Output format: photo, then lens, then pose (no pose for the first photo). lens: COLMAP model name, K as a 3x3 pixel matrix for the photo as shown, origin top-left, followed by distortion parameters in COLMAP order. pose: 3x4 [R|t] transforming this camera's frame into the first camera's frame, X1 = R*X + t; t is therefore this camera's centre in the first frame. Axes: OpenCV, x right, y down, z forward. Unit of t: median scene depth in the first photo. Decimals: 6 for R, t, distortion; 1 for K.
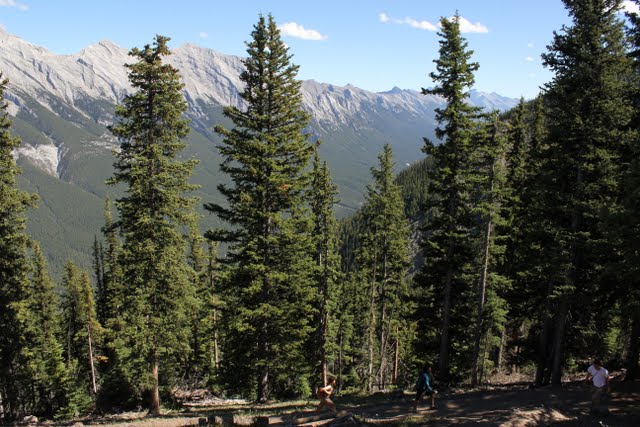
lens RADIAL K [[544.1, 0, 317.8], [0, 544.1, 210.5], [0, 0, 1]] dist [-0.160655, 0.143312]
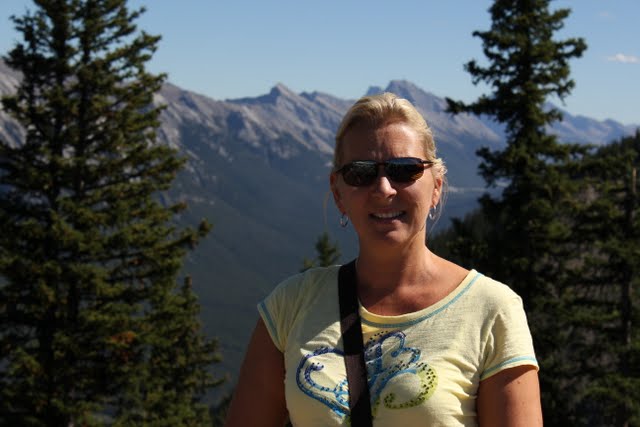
lens RADIAL K [[1555.9, 0, 321.1], [0, 1555.9, 211.5], [0, 0, 1]] dist [0.101169, 0.000000]
pose [[0.985244, 0.015686, 0.170438, -0.104941], [0.008756, 0.989869, -0.141713, 0.026229], [-0.170934, 0.141115, 0.975125, -0.135867]]
